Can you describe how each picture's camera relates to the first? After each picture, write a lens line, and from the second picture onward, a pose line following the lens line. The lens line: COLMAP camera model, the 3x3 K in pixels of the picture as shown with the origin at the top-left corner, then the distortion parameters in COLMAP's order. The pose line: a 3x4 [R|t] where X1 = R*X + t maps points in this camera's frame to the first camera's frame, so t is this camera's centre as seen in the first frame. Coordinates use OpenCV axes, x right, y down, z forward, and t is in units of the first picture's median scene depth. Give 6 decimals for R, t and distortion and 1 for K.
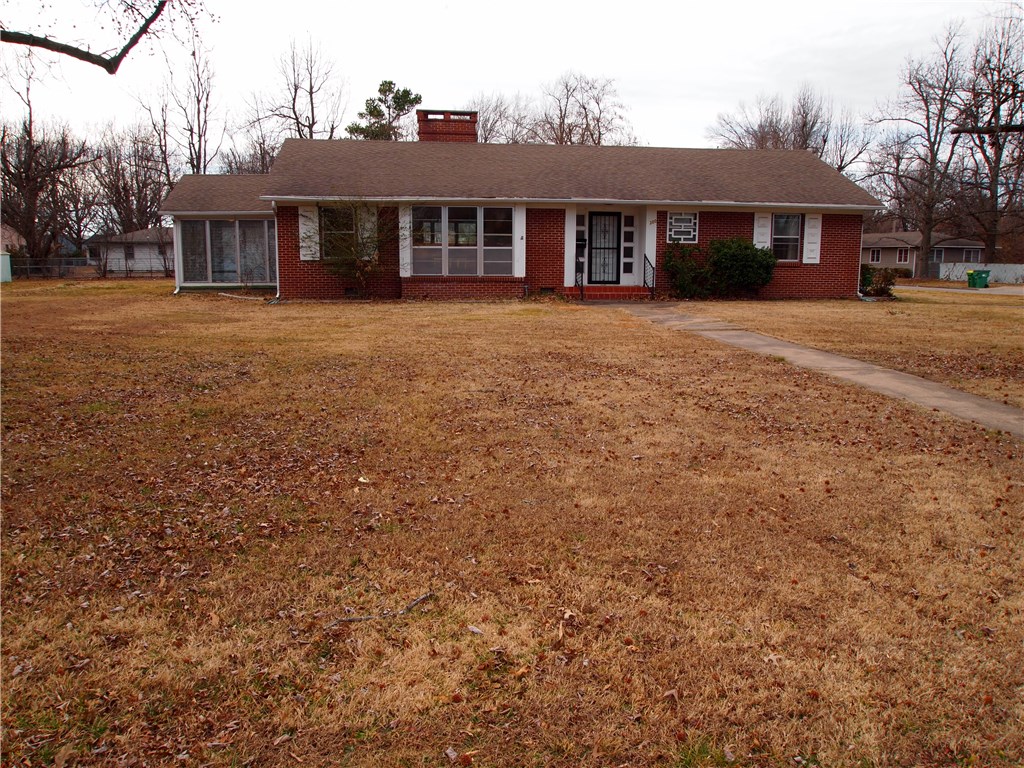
lens RADIAL K [[817.3, 0, 512.8], [0, 817.3, 383.1], [0, 0, 1]] dist [-0.047862, -0.000229]
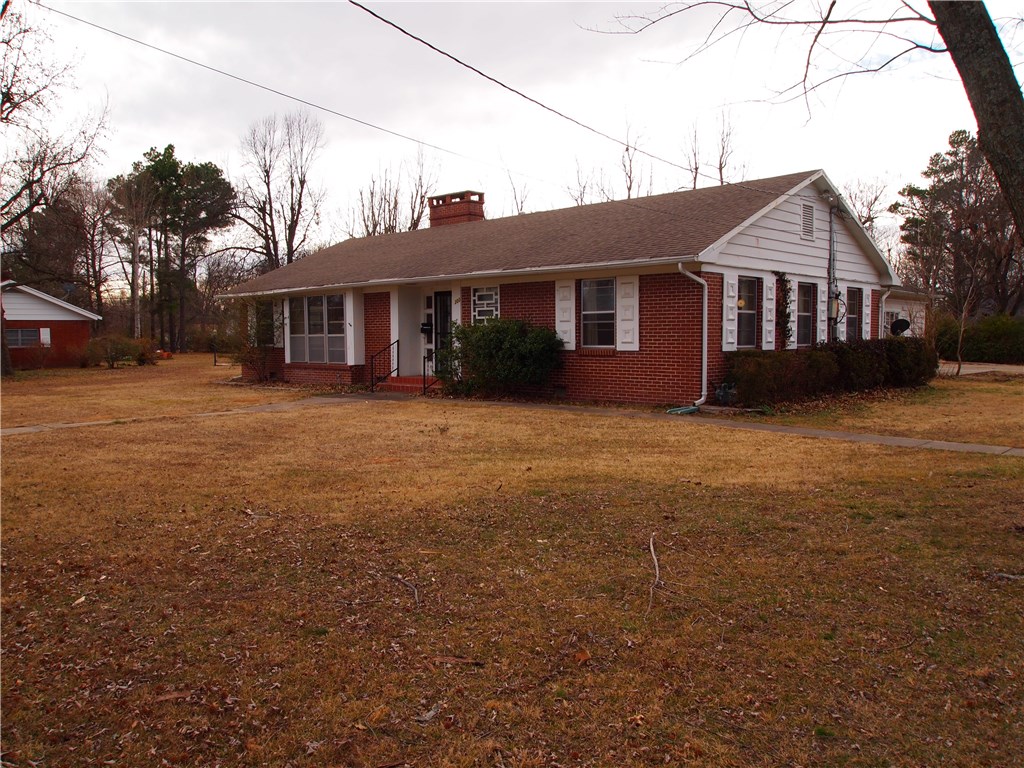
lens RADIAL K [[817.3, 0, 509.5], [0, 817.3, 390.4], [0, 0, 1]] dist [-0.047862, -0.000229]
pose [[0.618172, 0.042959, -0.784868, 0.828923], [-0.109429, 0.993485, -0.031811, -0.085737], [0.778389, 0.105552, 0.618846, 0.527996]]
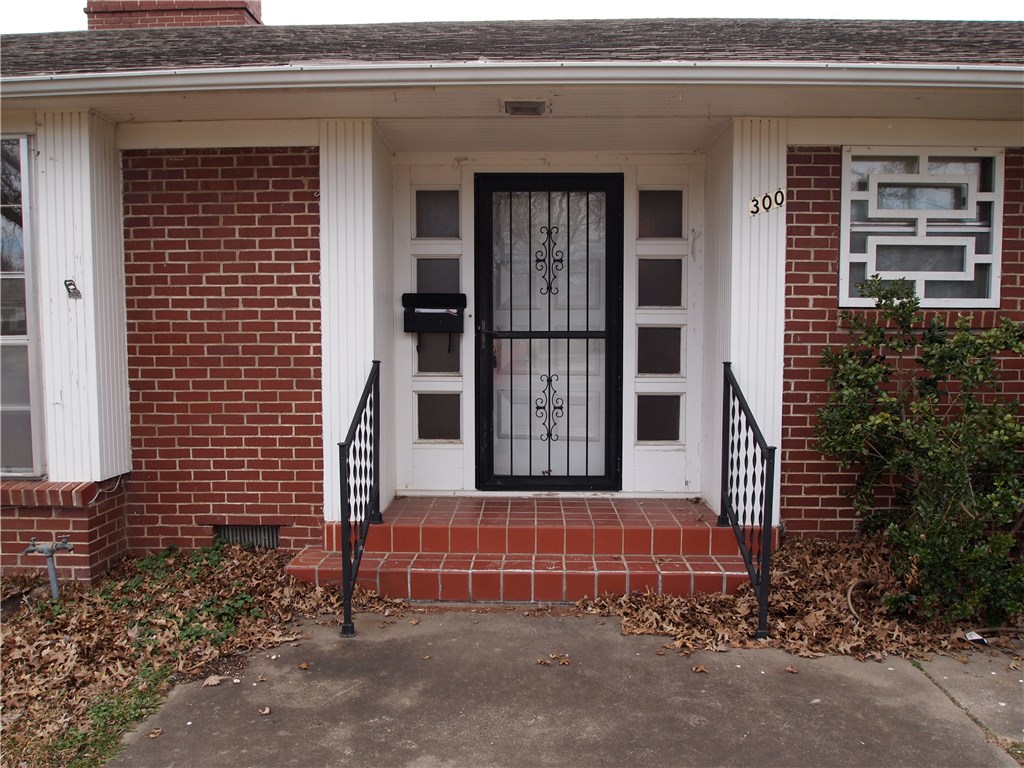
lens RADIAL K [[817.3, 0, 507.9], [0, 817.3, 383.2], [0, 0, 1]] dist [-0.047862, -0.000229]
pose [[0.986826, 0.005459, -0.161691, 0.138269], [-0.019284, 0.996274, -0.084058, -0.132692], [0.160630, 0.086069, 0.983255, 0.778507]]
